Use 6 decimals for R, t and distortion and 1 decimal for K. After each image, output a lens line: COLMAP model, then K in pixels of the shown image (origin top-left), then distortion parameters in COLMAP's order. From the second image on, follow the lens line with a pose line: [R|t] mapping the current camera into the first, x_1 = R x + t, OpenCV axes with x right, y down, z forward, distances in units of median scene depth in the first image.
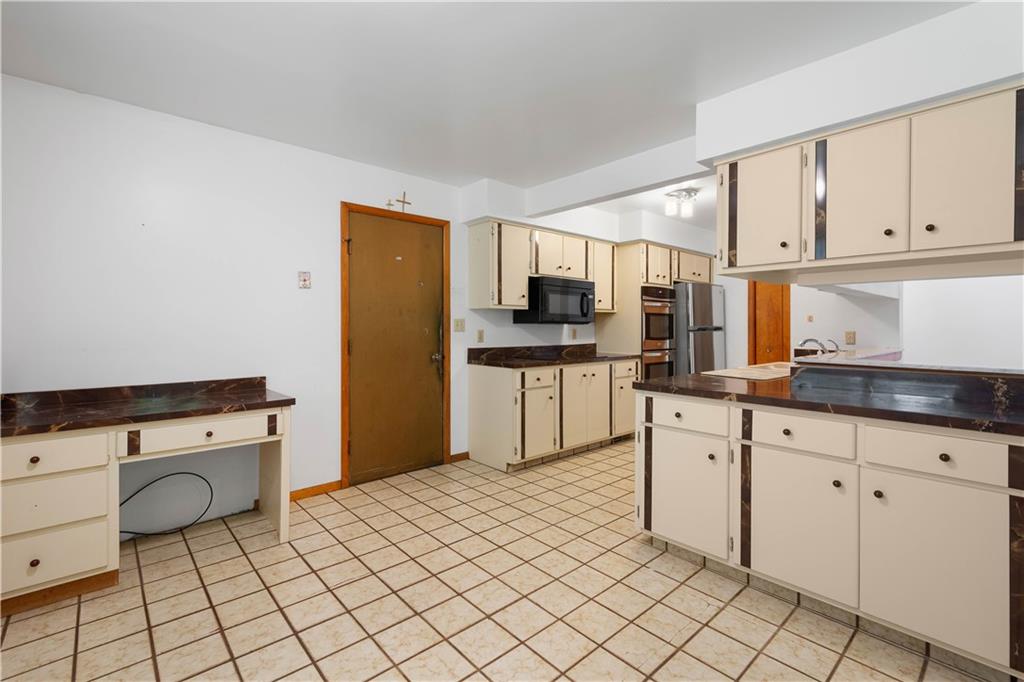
lens RADIAL K [[455.7, 0, 510.7], [0, 455.7, 323.4], [0, 0, 1]] dist [0.000289, 0.000015]
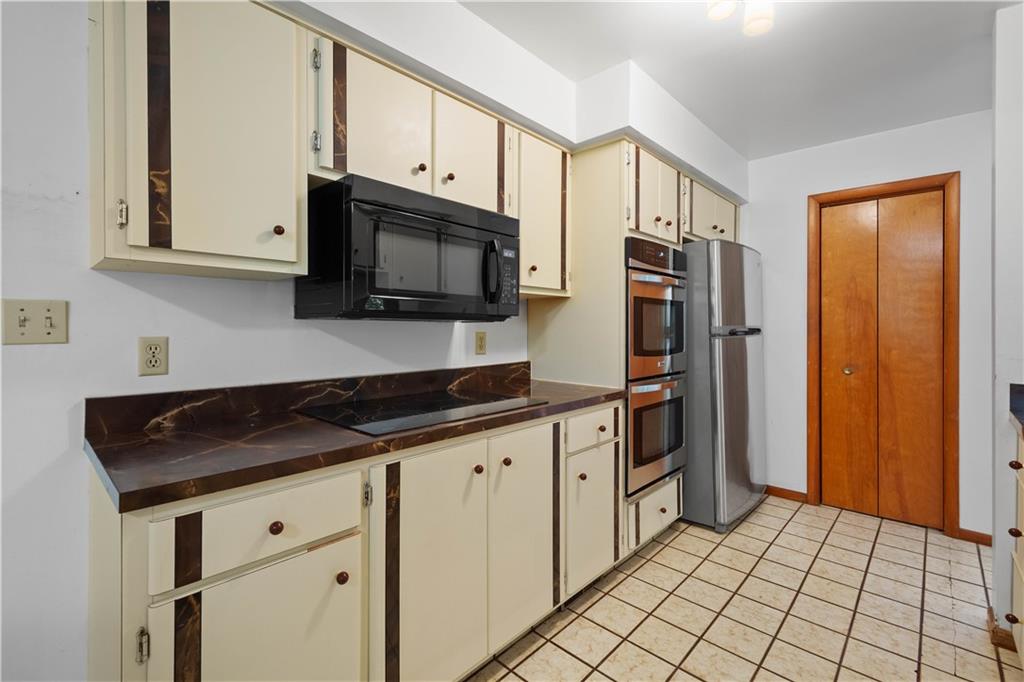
lens RADIAL K [[455.7, 0, 510.7], [0, 455.7, 323.4], [0, 0, 1]] dist [0.000289, 0.000015]
pose [[0.995448, 0.002049, 0.095282, 0.132789], [-0.001956, 0.999998, -0.001070, 0.003997], [-0.095284, 0.000879, 0.995450, 0.568587]]
